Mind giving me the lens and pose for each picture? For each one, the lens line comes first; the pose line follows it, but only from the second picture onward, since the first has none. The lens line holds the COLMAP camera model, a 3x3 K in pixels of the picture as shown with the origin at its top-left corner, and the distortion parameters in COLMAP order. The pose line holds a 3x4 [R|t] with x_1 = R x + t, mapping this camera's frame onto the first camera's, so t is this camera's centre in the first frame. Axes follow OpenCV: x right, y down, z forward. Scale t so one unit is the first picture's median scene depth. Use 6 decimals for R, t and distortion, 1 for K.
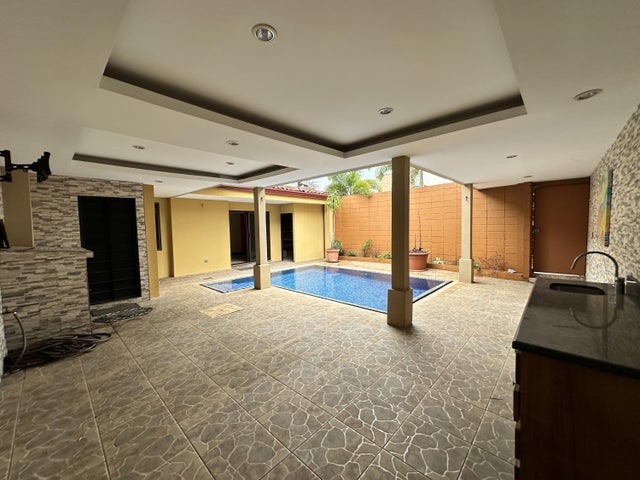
lens RADIAL K [[256.6, 0, 321.2], [0, 256.6, 240.3], [0, 0, 1]] dist [0.001879, 0.000117]
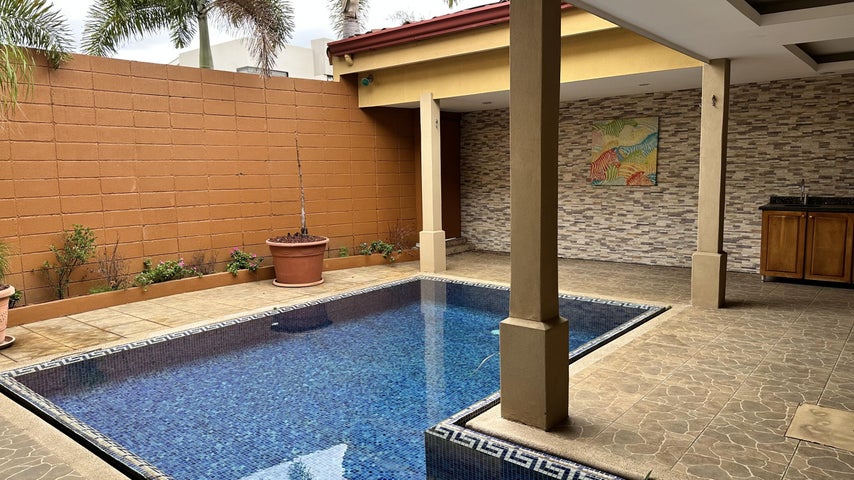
lens RADIAL K [[593.8, 0, 418.0], [0, 593.8, 243.5], [0, 0, 1]] dist [0.005730, -0.042367]
pose [[-0.041711, -0.093712, 0.994725, -1.059602], [0.076777, 0.992347, 0.096707, -0.042268], [-0.996175, 0.080406, -0.034197, 1.581859]]
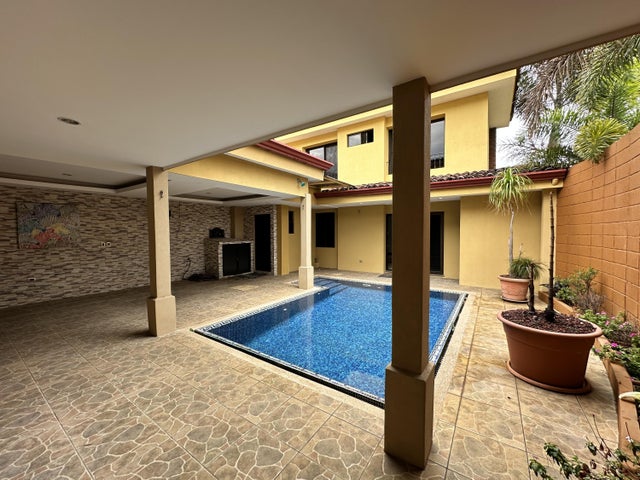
lens RADIAL K [[256.6, 0, 322.6], [0, 256.6, 239.2], [0, 0, 1]] dist [0.001879, 0.000117]
pose [[0.150492, 0.053036, -0.987188, 1.212364], [-0.055781, 0.997425, 0.045083, -0.107696], [0.987036, 0.048282, 0.153063, 1.271749]]
